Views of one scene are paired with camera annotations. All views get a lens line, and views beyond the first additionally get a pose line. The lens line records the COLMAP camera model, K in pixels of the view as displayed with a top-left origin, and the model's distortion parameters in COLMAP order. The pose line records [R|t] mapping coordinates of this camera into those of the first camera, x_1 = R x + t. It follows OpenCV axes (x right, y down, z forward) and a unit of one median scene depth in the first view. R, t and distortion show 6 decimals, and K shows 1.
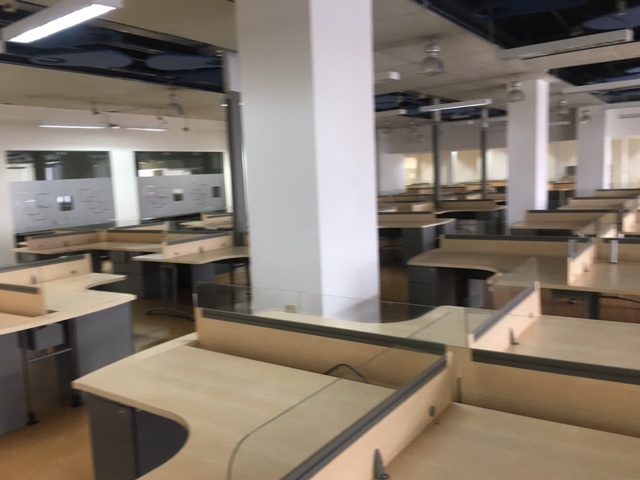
lens RADIAL K [[543.1, 0, 321.8], [0, 543.1, 246.4], [0, 0, 1]] dist [0.065090, -0.069010]
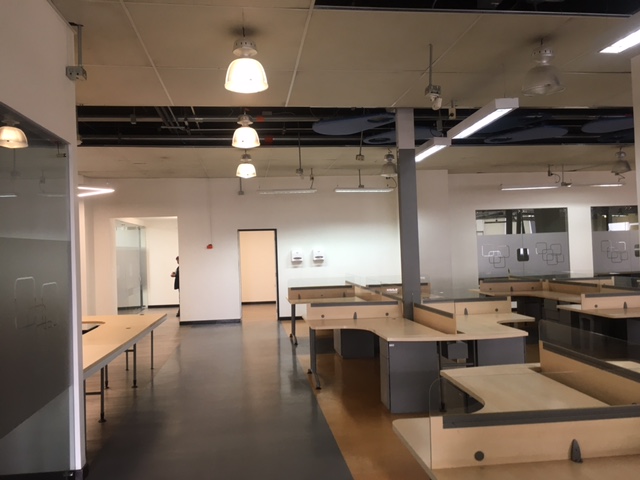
lens RADIAL K [[543.1, 0, 313.4], [0, 543.1, 242.5], [0, 0, 1]] dist [0.065090, -0.069010]
pose [[0.658803, 0.023441, -0.751950, 0.115050], [-0.100730, 0.993263, -0.057290, 0.005327], [0.745541, 0.113487, 0.656726, -0.072335]]
